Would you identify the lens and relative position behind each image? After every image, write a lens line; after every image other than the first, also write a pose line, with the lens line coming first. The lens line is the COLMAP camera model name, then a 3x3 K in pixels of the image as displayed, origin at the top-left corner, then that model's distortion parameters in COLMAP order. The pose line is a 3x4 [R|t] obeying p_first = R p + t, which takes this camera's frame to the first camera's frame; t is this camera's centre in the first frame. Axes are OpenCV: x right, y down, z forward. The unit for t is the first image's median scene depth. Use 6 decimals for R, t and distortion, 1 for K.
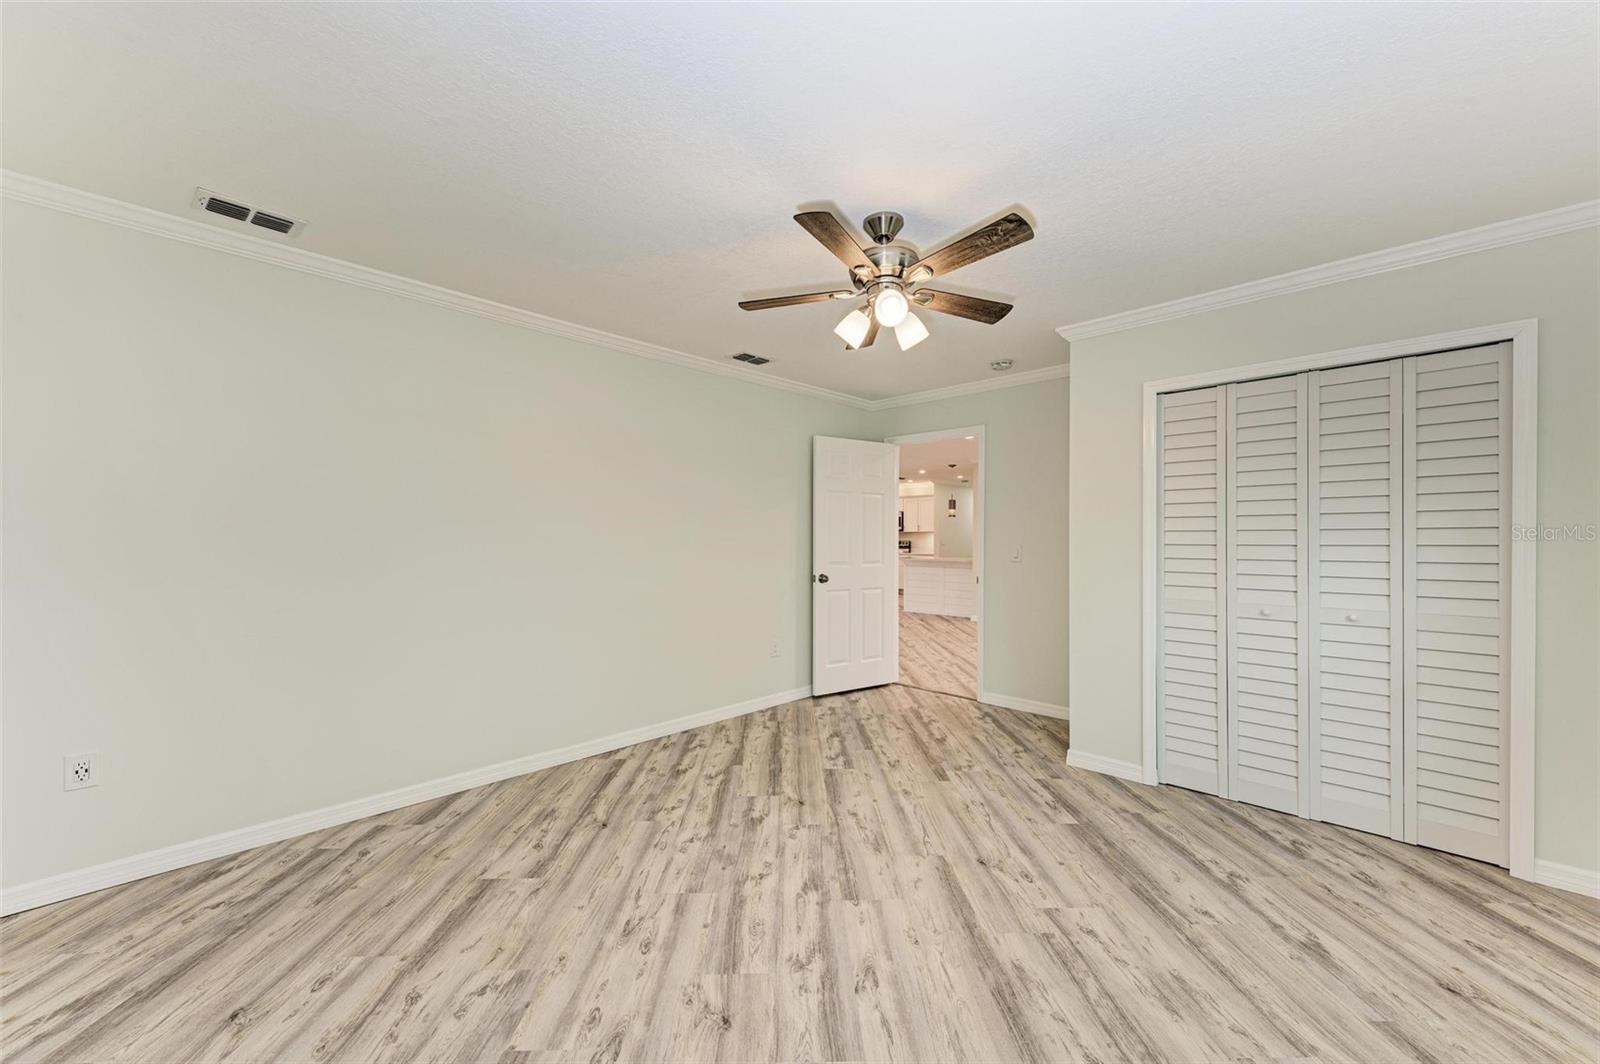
lens RADIAL K [[602.4, 0, 800.1], [0, 602.4, 537.6], [0, 0, 1]] dist [0.022225, -0.007177]
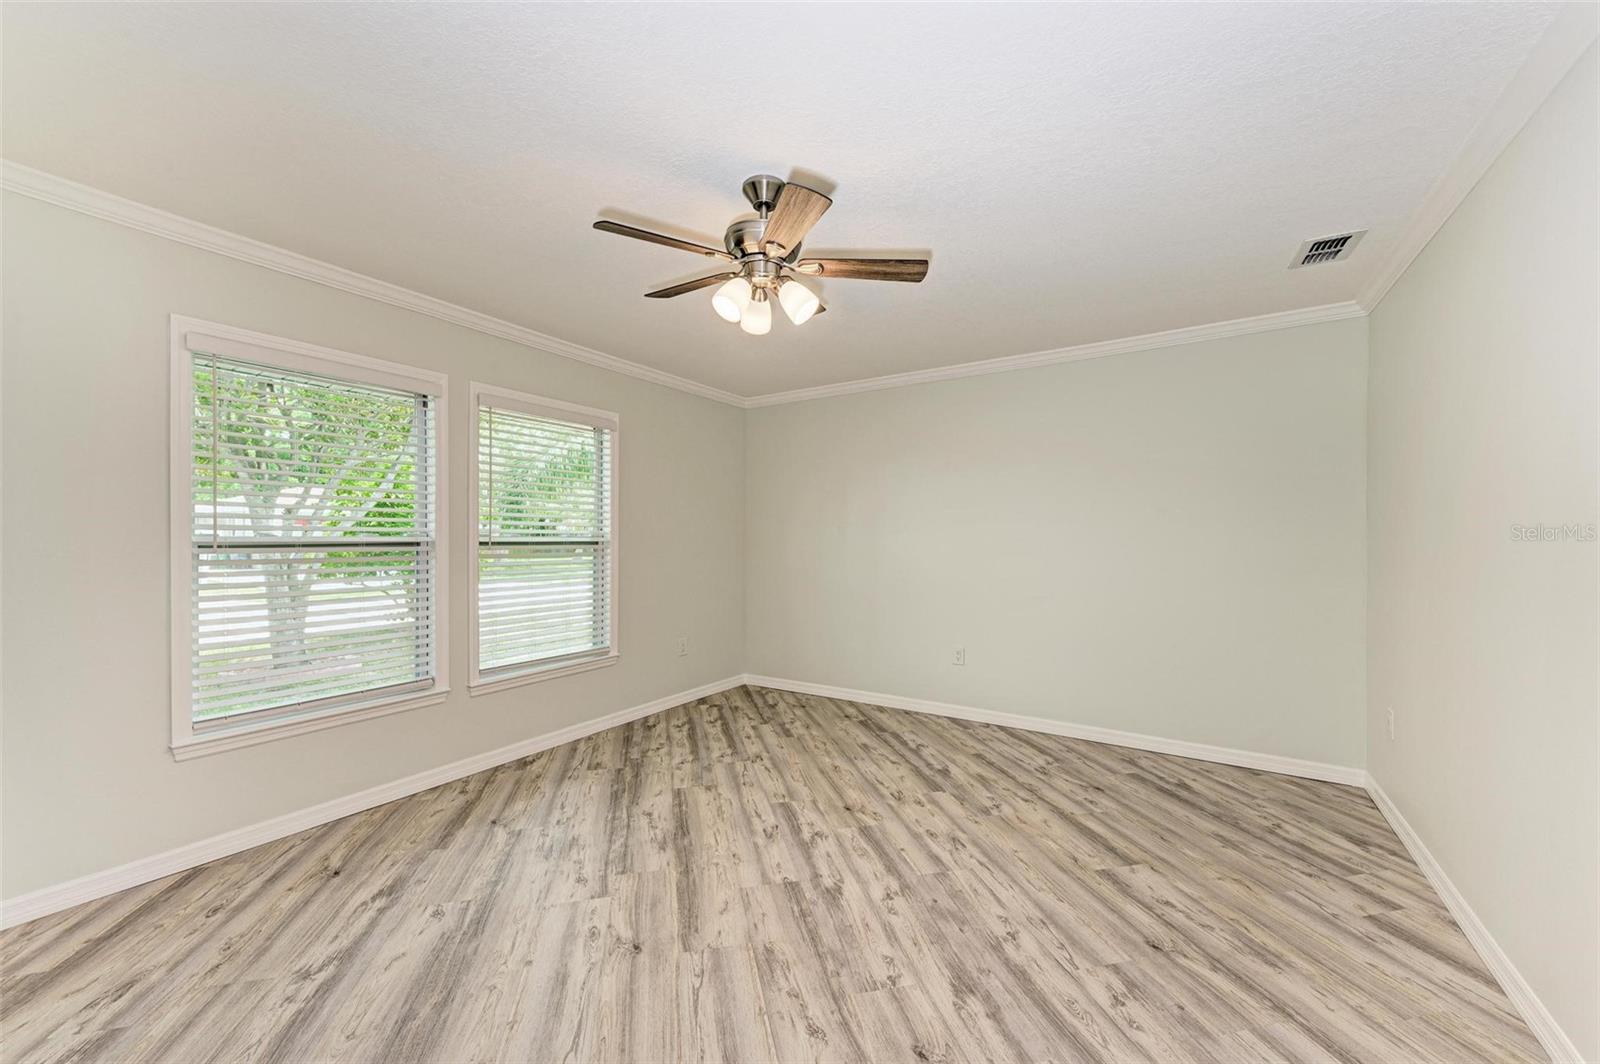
lens RADIAL K [[607.7, 0, 800.6], [0, 607.7, 536.3], [0, 0, 1]] dist [0.022291, -0.007612]
pose [[-0.978335, -0.005261, -0.206962, 0.249570], [-0.005268, 0.999986, -0.000515, 0.001421], [0.206962, 0.000587, -0.978349, 1.755845]]
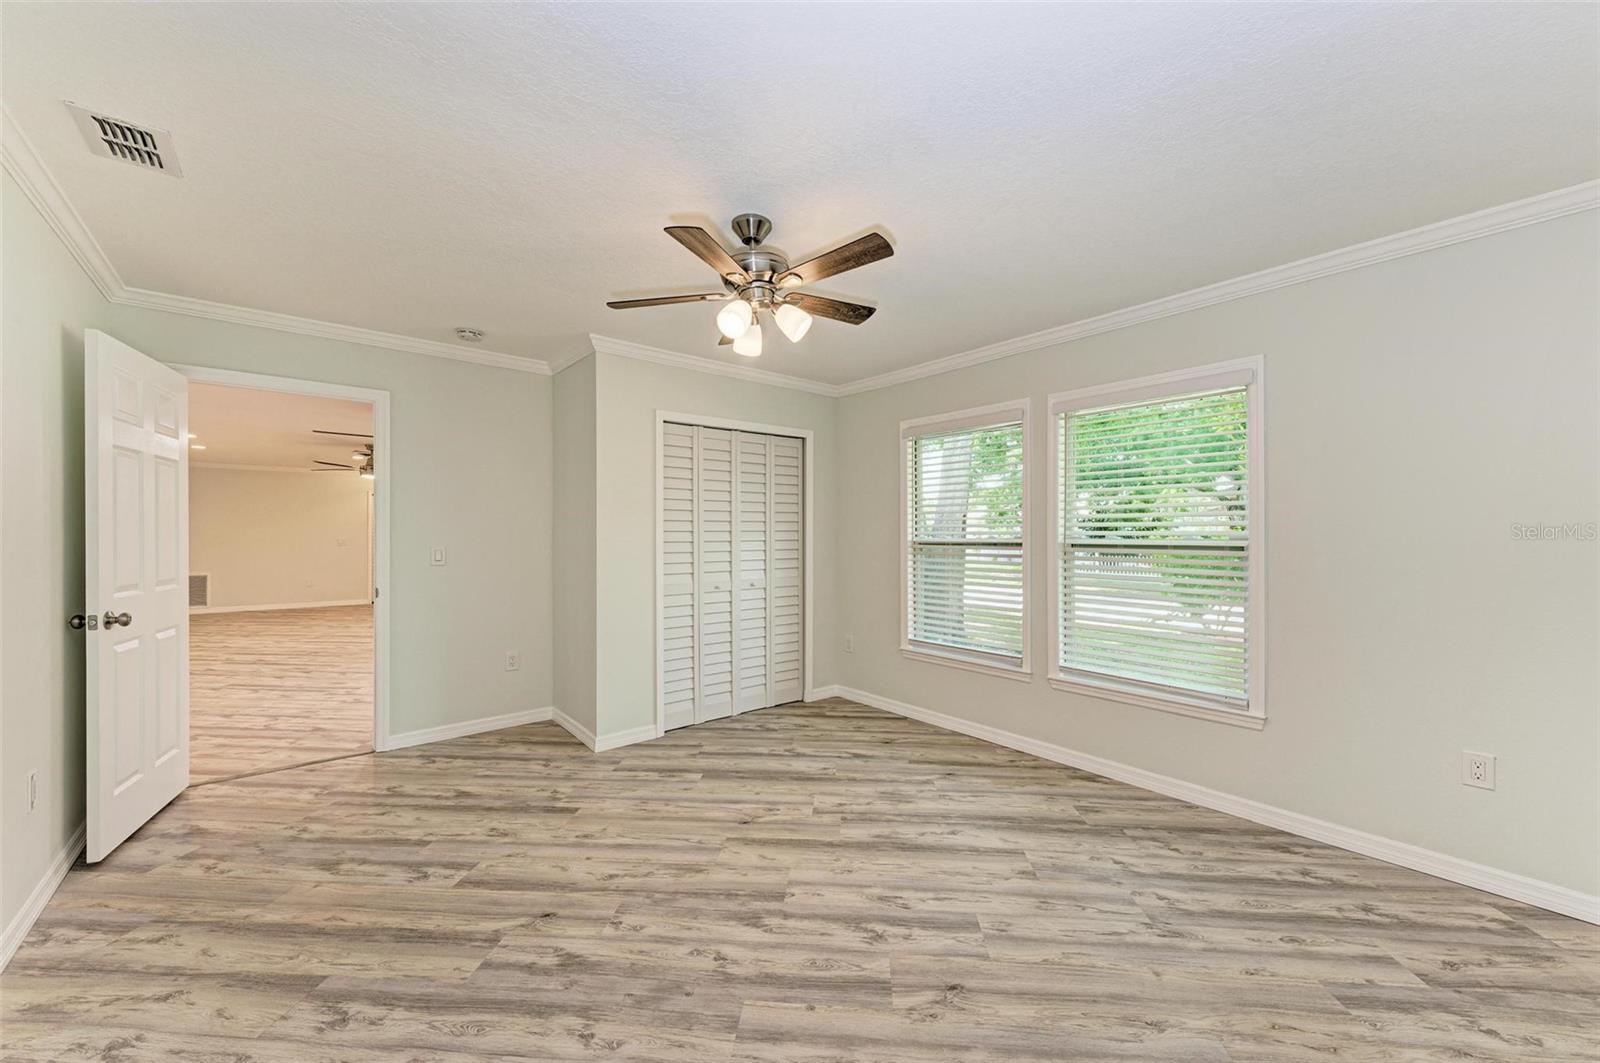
lens RADIAL K [[607.7, 0, 800.6], [0, 607.7, 535.8], [0, 0, 1]] dist [0.022291, -0.007612]
pose [[0.108706, 0.000057, 0.994074, -0.794904], [-0.000032, 1.000000, -0.000054, -0.001214], [-0.994074, -0.000026, 0.108706, 0.745096]]
